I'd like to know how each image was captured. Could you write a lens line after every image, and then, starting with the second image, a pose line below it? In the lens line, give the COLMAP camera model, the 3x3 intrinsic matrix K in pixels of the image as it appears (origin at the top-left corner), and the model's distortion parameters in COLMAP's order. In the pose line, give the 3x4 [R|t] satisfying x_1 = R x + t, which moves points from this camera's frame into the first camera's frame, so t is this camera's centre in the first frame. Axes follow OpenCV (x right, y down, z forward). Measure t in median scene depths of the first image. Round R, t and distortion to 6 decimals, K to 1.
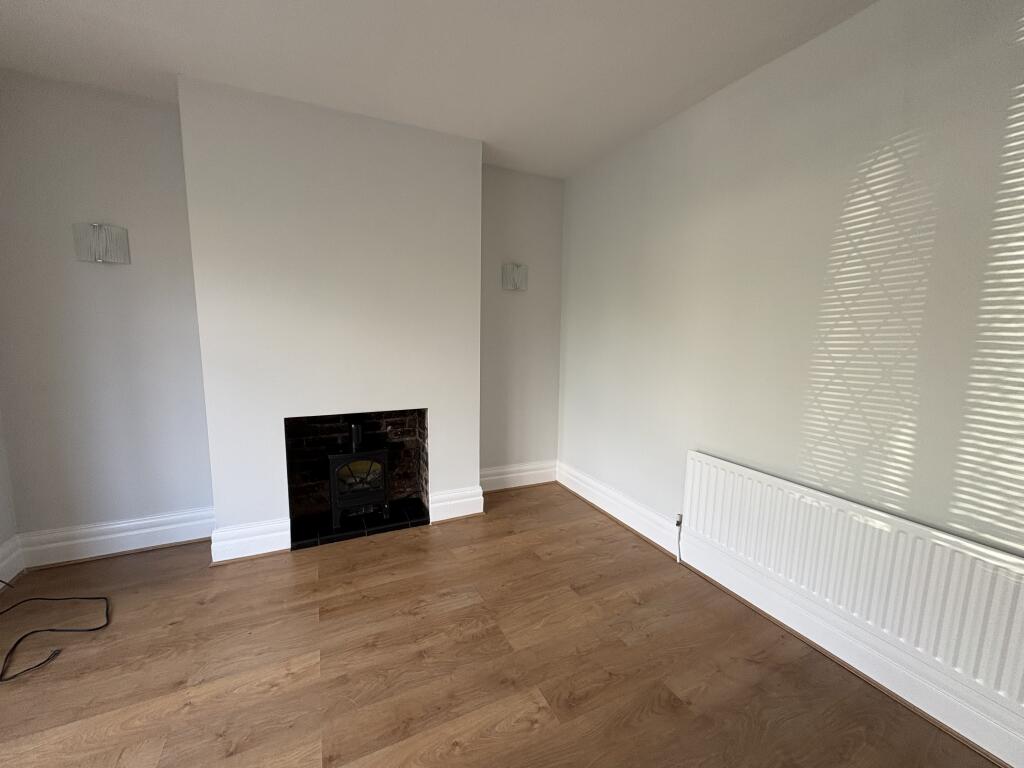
lens RADIAL K [[408.2, 0, 511.9], [0, 408.2, 387.3], [0, 0, 1]] dist [0.001460, 0.000041]
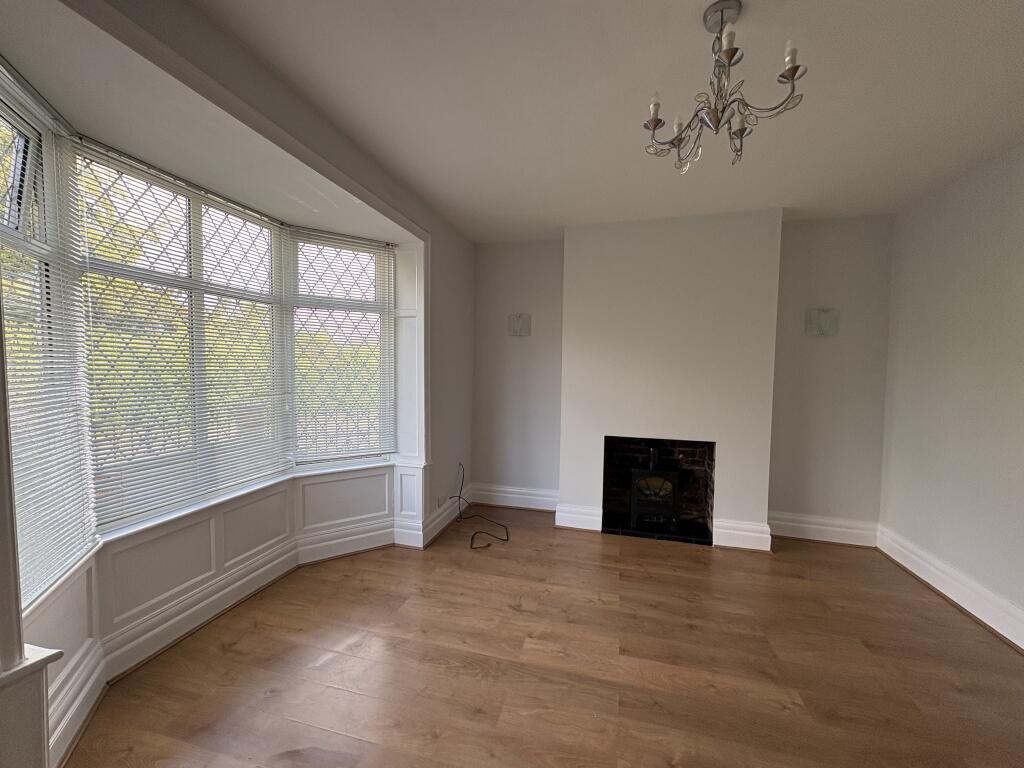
lens RADIAL K [[408.2, 0, 511.9], [0, 408.2, 387.3], [0, 0, 1]] dist [0.001460, 0.000041]
pose [[0.760227, 0.029577, -0.648984, 0.108290], [-0.091726, 0.993842, -0.062156, 0.024031], [0.643149, 0.106782, 0.758259, -0.286789]]
